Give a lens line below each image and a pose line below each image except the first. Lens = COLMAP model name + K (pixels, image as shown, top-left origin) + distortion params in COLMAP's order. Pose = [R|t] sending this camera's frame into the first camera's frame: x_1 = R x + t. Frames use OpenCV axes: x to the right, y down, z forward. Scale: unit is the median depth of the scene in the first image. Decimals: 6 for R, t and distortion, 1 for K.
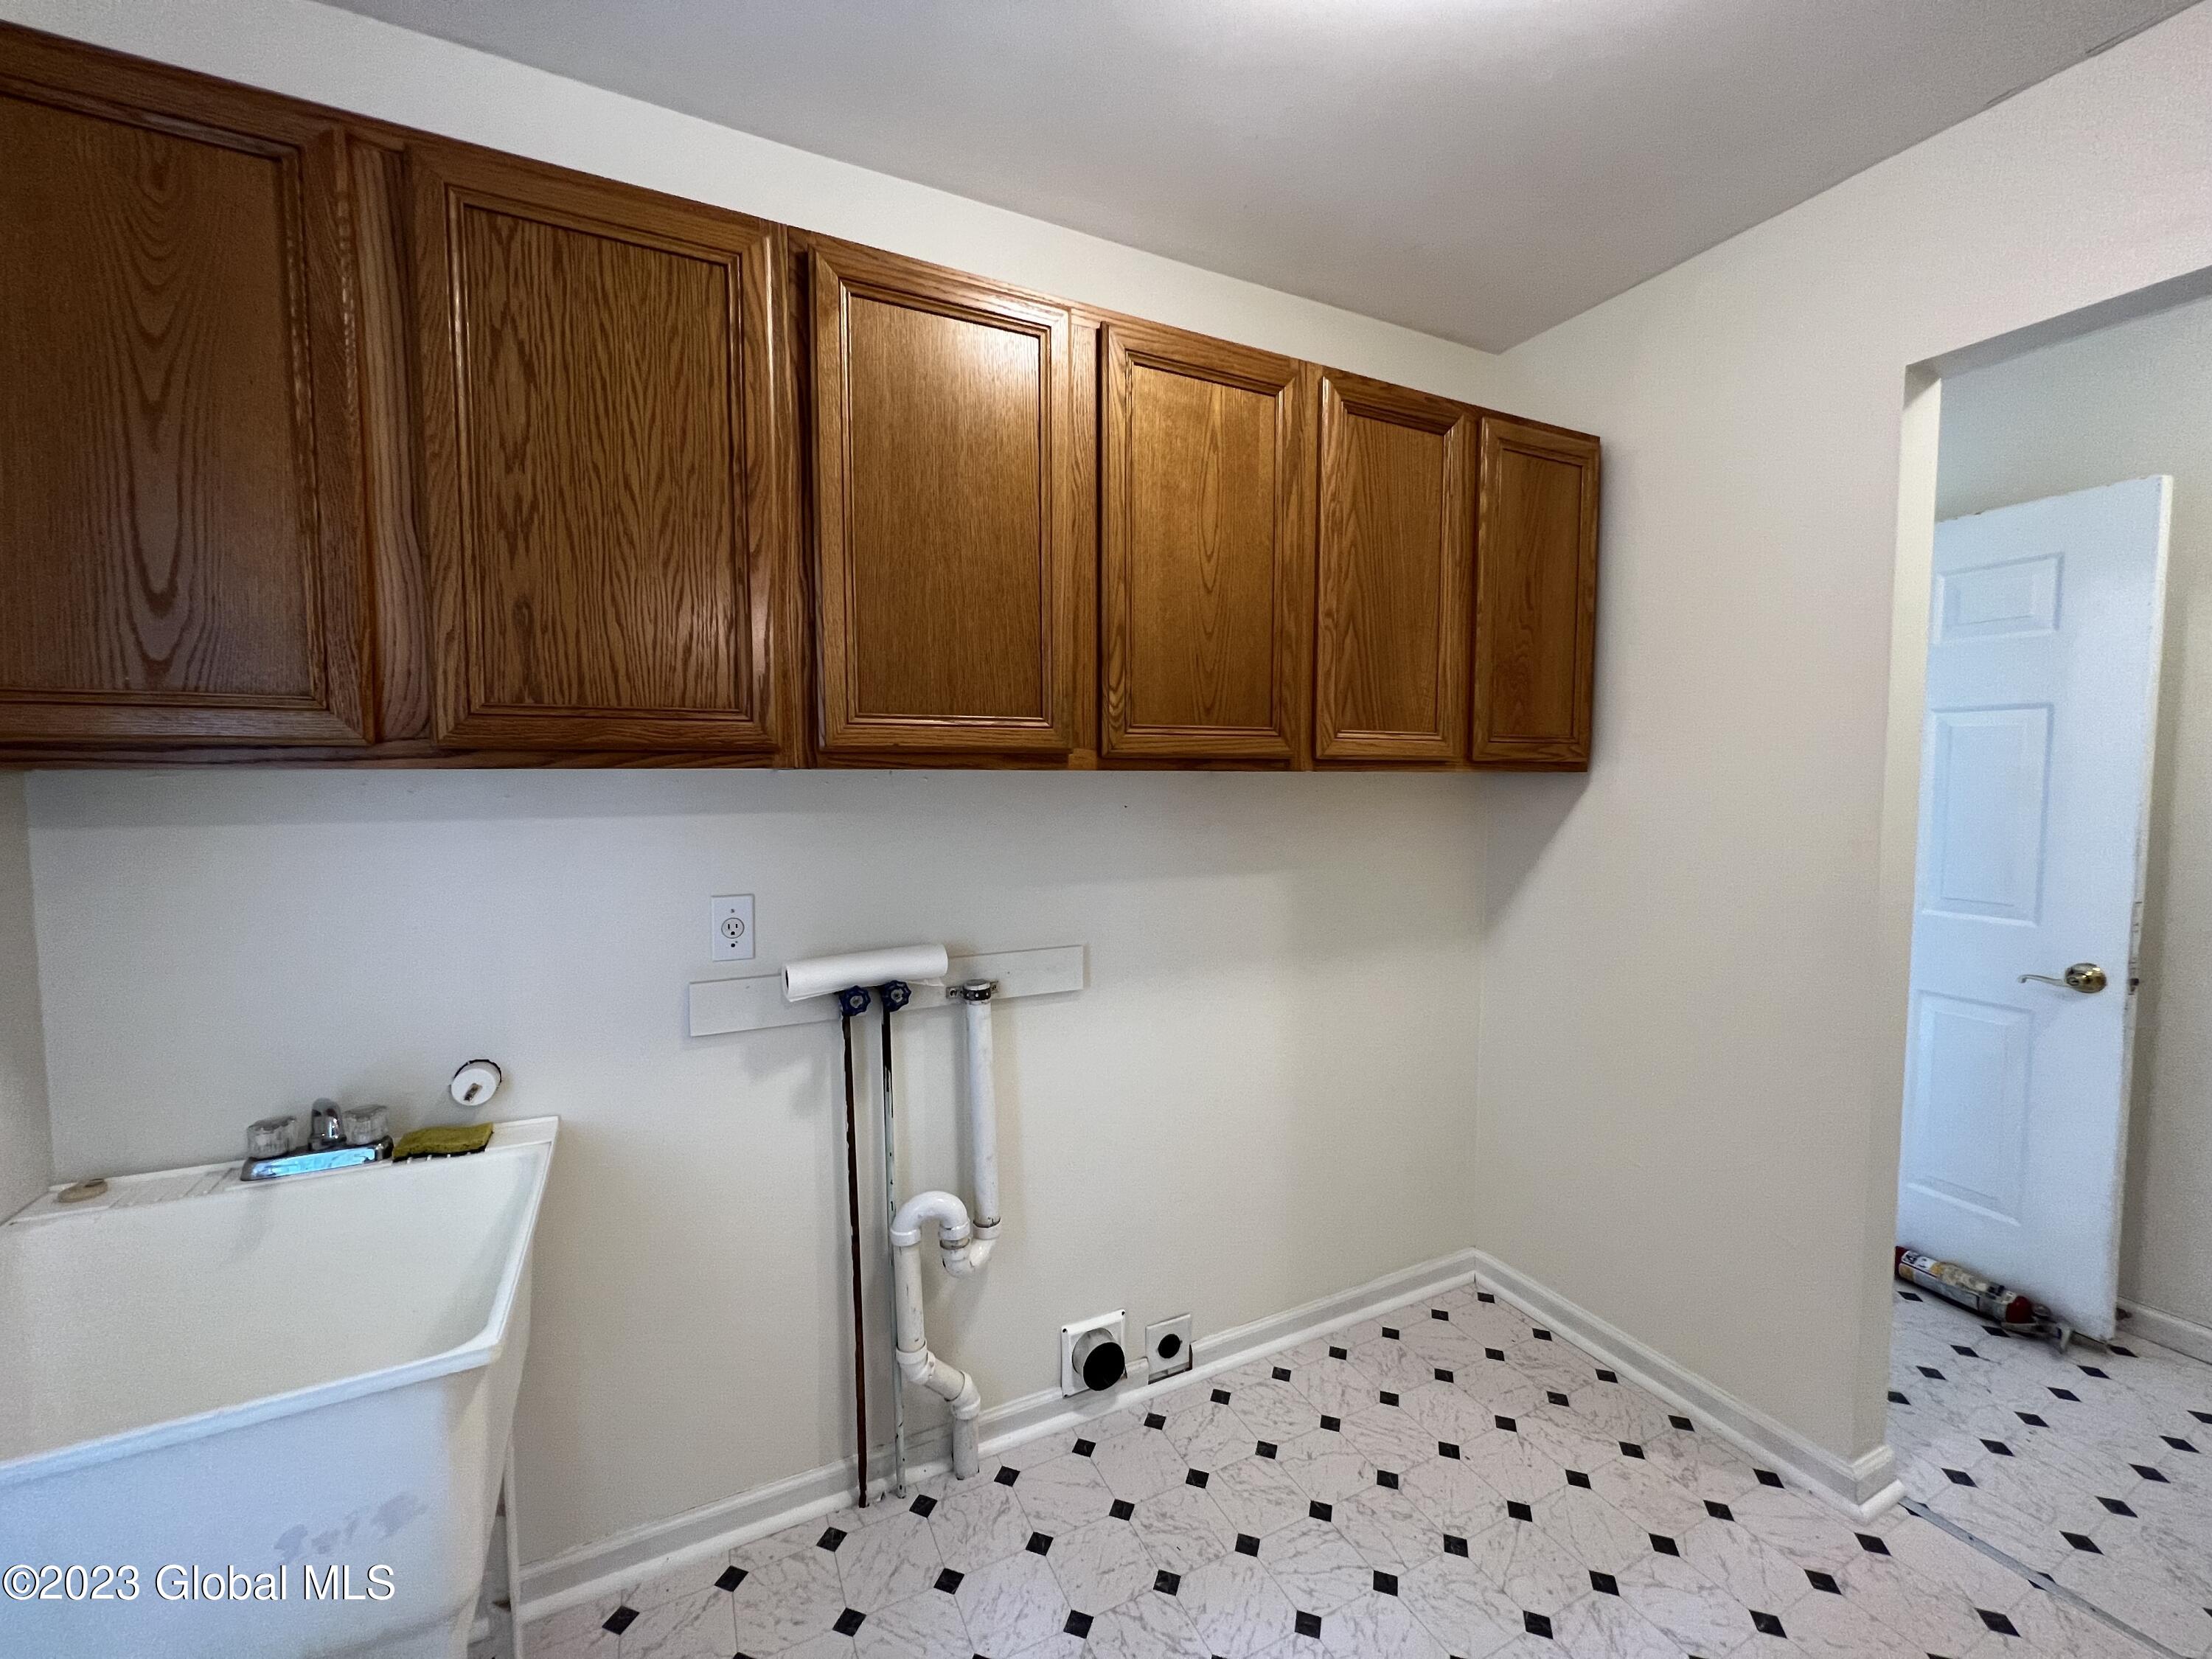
lens RADIAL K [[893.9, 0, 1110.6], [0, 893.9, 834.0], [0, 0, 1]] dist [0.002502, 0.000351]
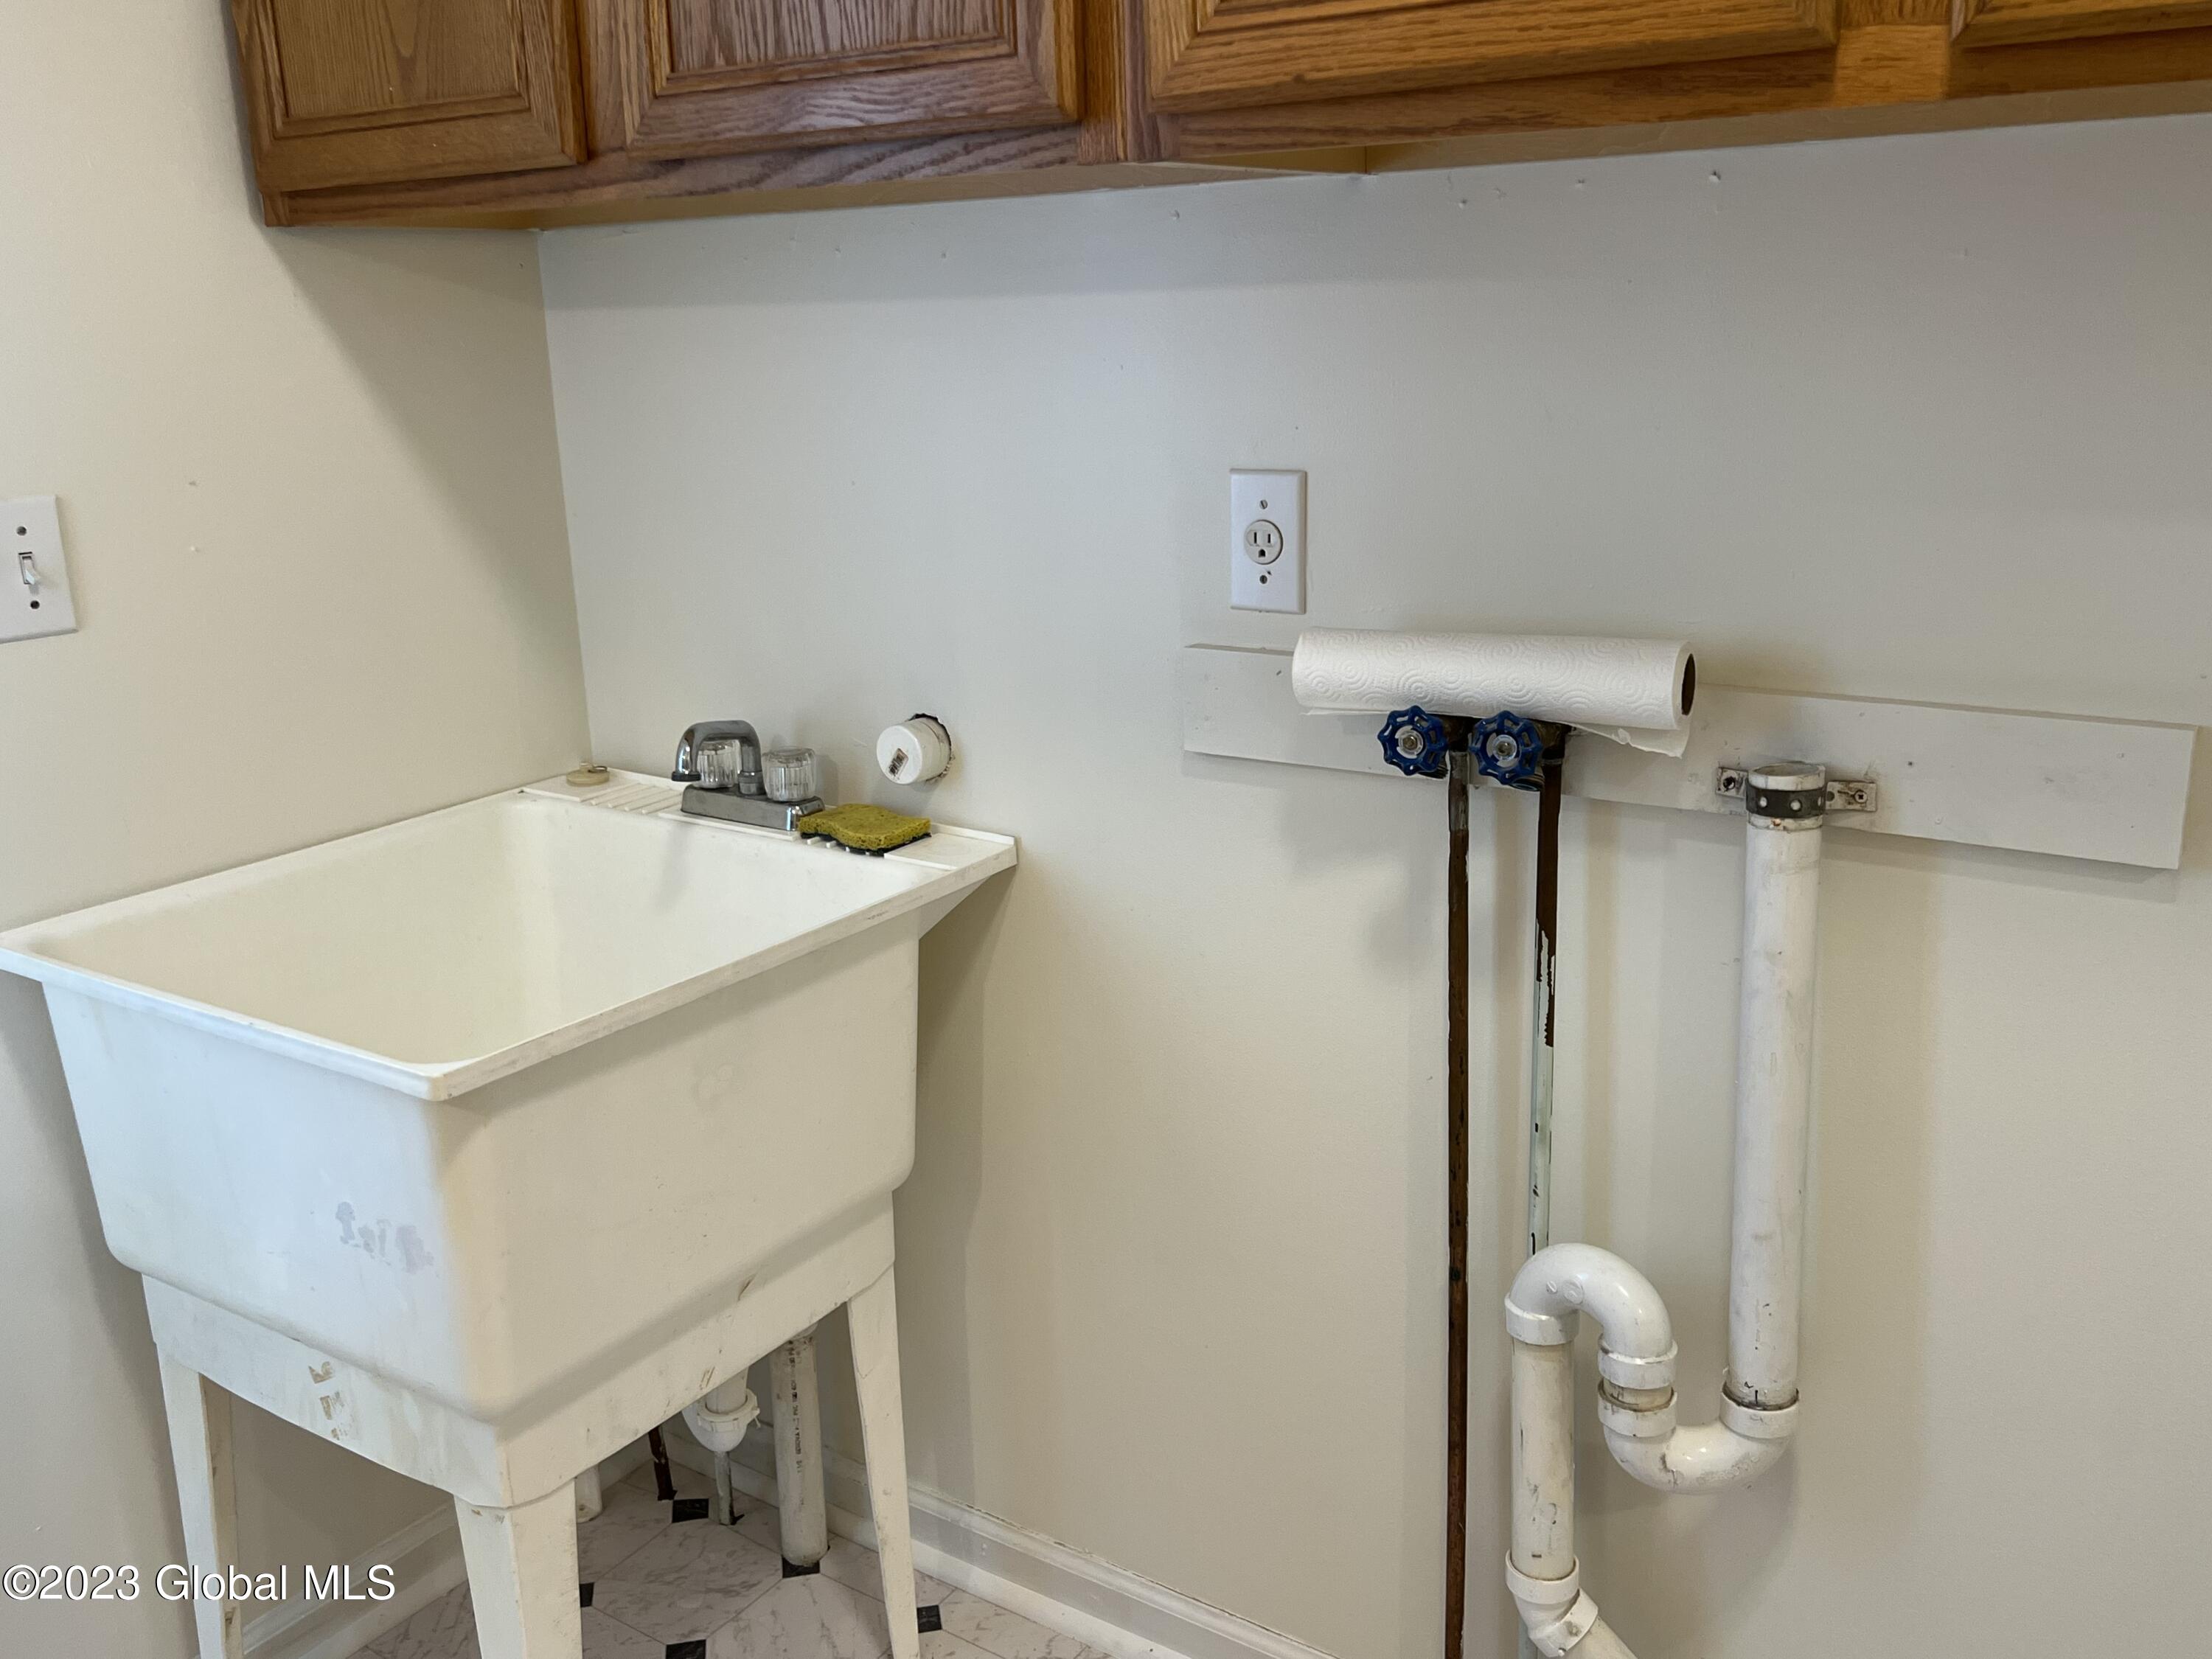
lens RADIAL K [[1935.5, 0, 1105.8], [0, 1935.5, 818.0], [0, 0, 1]] dist [0.041025, -0.031860]
pose [[0.481738, 0.211356, -0.850445, 0.480850], [-0.031196, 0.974000, 0.224392, 0.023878], [0.875760, -0.081568, 0.475806, 0.484261]]
